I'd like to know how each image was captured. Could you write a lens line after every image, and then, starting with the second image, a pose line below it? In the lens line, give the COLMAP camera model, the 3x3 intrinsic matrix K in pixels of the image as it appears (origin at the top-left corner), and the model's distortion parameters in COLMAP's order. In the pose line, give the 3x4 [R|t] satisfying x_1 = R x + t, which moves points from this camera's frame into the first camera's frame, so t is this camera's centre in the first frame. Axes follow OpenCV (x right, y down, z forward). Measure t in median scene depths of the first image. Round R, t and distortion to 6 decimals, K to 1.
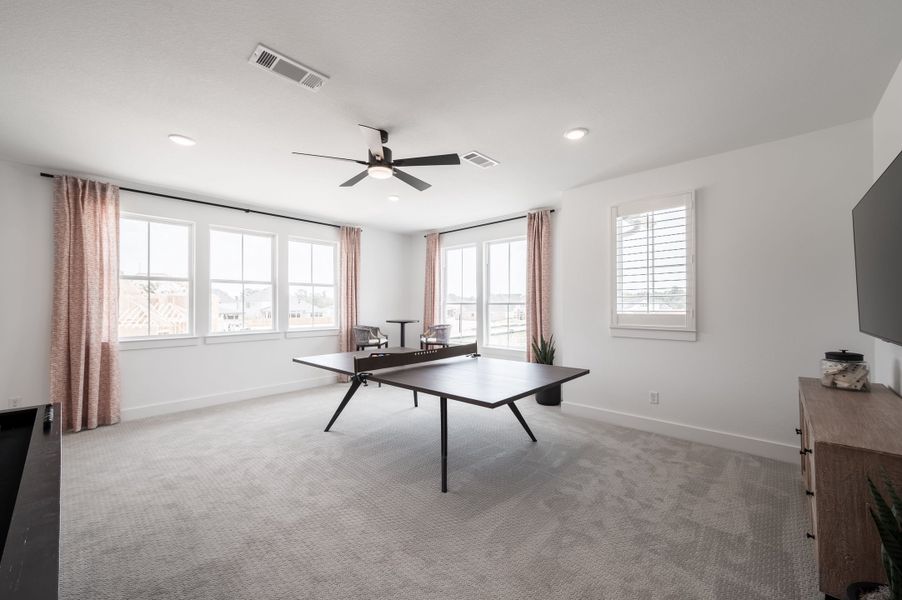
lens RADIAL K [[354.1, 0, 451.0], [0, 354.1, 300.0], [0, 0, 1]] dist [0.000434, 0.000067]
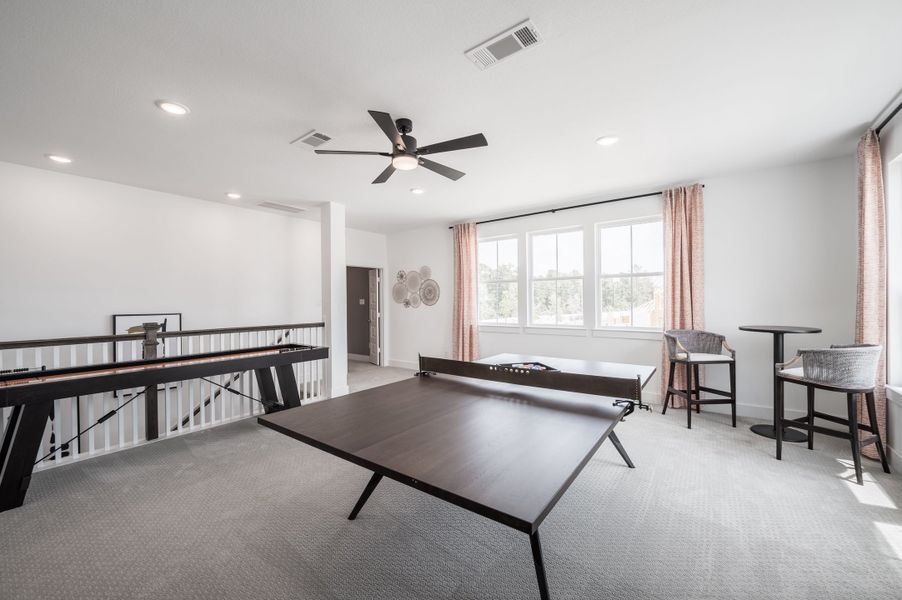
lens RADIAL K [[354.1, 0, 451.0], [0, 354.1, 300.0], [0, 0, 1]] dist [0.000434, 0.000067]
pose [[0.114822, -0.001736, -0.993385, 0.555413], [0.023597, 0.999721, 0.000981, 0.005306], [0.993106, -0.023553, 0.114831, 0.727591]]
